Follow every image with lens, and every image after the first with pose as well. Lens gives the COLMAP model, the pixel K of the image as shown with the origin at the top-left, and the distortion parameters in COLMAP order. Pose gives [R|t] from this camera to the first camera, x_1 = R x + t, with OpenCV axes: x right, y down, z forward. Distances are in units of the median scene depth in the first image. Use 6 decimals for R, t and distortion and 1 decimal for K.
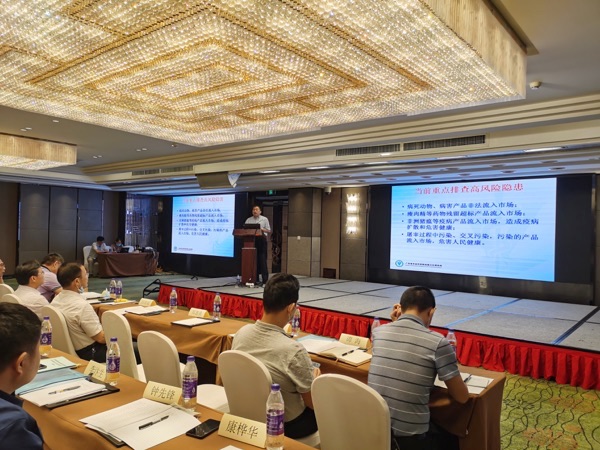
lens RADIAL K [[471.0, 0, 283.8], [0, 471.0, 225.6], [0, 0, 1]] dist [0.037078, -0.014792]
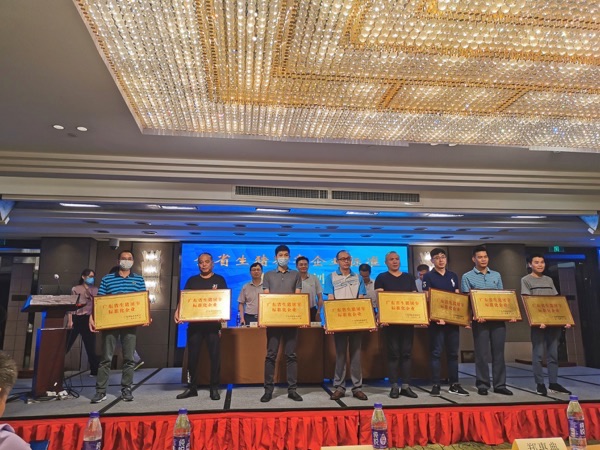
lens RADIAL K [[468.5, 0, 299.0], [0, 468.5, 223.7], [0, 0, 1]] dist [0.032325, -0.006855]
pose [[0.669205, 0.110739, 0.734780, -0.288322], [0.010570, 0.987314, -0.158425, 0.014459], [-0.743002, 0.113785, 0.659545, 0.345196]]
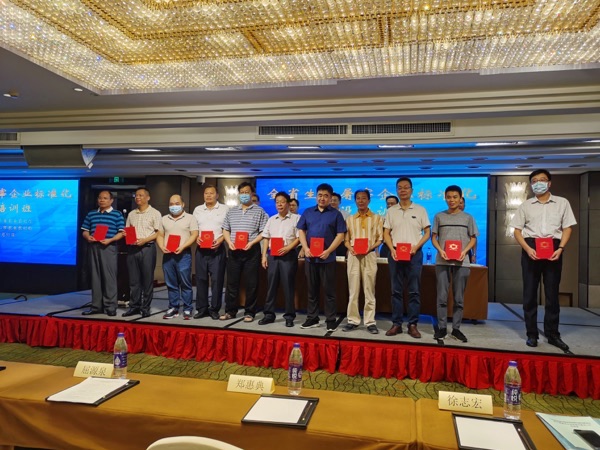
lens RADIAL K [[471.0, 0, 295.6], [0, 471.0, 229.5], [0, 0, 1]] dist [0.037078, -0.014792]
pose [[0.891059, 0.002116, 0.453882, -0.151960], [-0.007365, 0.999925, 0.009797, 0.002671], [-0.453827, -0.012073, 0.891008, 0.210730]]
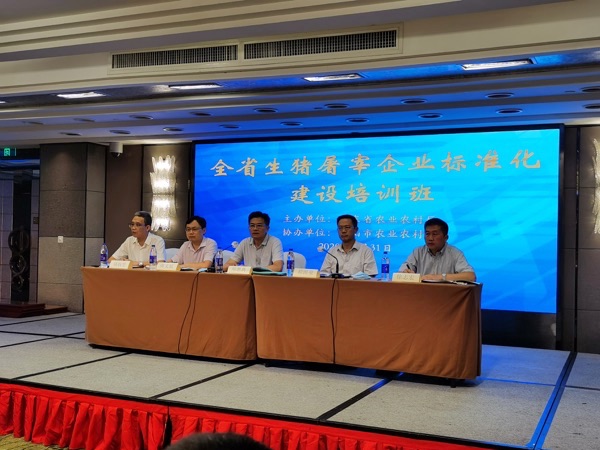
lens RADIAL K [[733.1, 0, 295.4], [0, 733.1, 229.0], [0, 0, 1]] dist [0.037265, 0.000000]
pose [[0.959408, -0.001818, 0.282015, 0.061281], [-0.000066, 0.999978, 0.006671, 0.010703], [-0.282020, -0.006419, 0.959387, 0.171614]]
